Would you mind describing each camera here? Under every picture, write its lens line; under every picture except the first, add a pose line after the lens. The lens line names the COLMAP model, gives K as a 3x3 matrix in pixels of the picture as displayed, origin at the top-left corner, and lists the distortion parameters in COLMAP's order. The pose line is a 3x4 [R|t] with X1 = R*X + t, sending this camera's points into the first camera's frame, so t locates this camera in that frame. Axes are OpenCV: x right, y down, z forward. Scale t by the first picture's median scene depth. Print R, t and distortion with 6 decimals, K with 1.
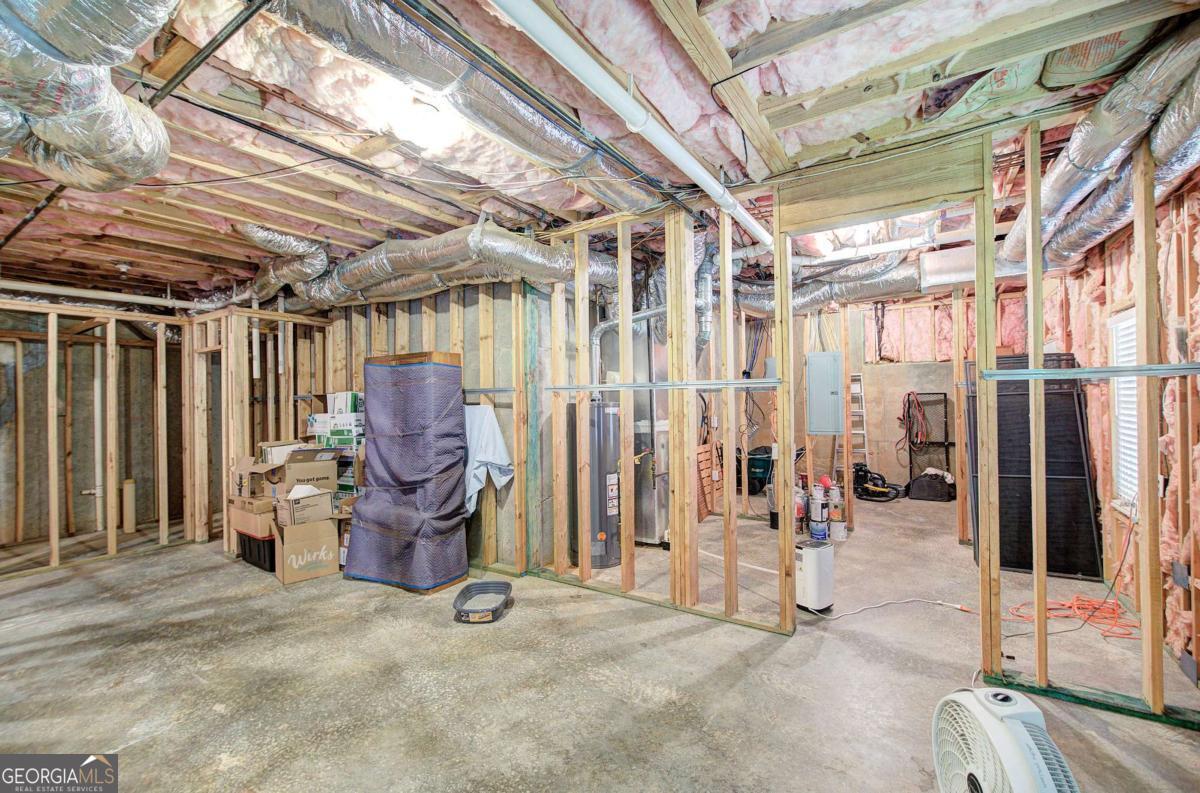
lens RADIAL K [[508.8, 0, 601.1], [0, 508.8, 401.6], [0, 0, 1]] dist [-0.006864, 0.001532]
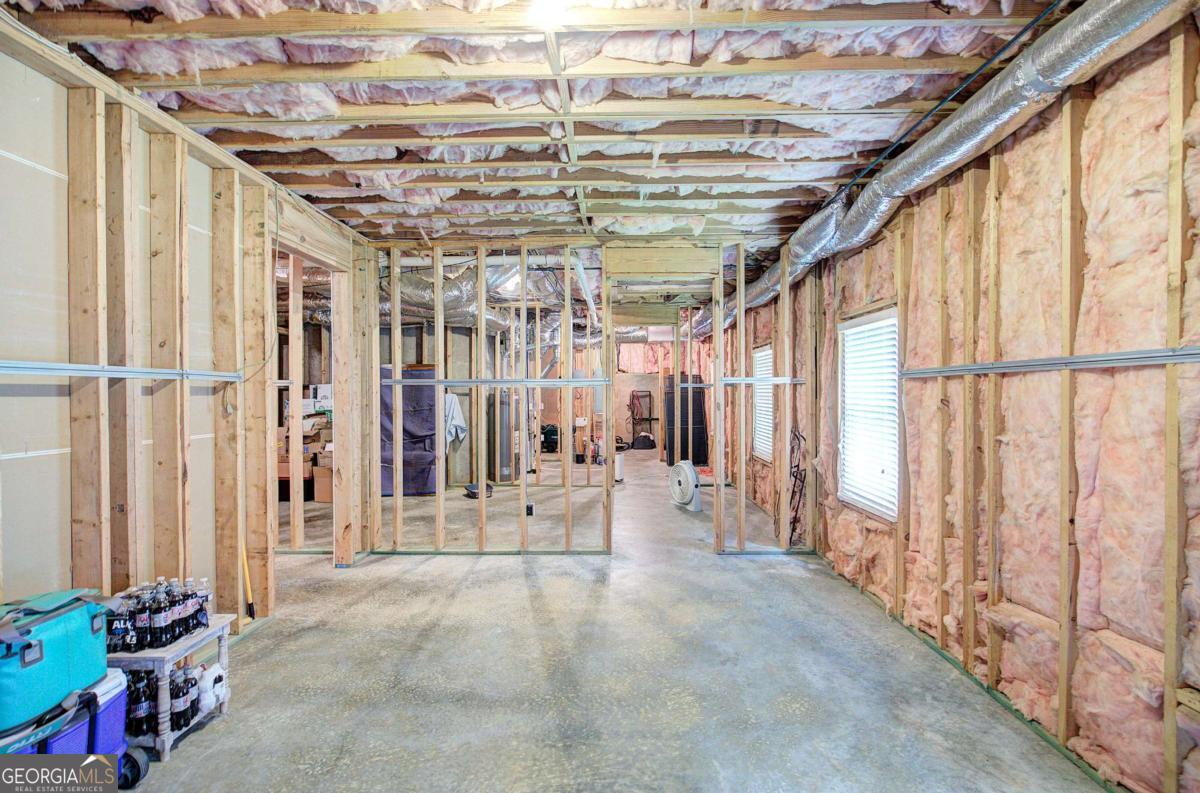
lens RADIAL K [[508.8, 0, 601.7], [0, 508.8, 395.4], [0, 0, 1]] dist [-0.006864, 0.001532]
pose [[0.853404, 0.012267, 0.521105, -0.725879], [-0.010767, 0.999925, -0.005906, 0.017774], [-0.521138, -0.000570, 0.853472, -0.811736]]
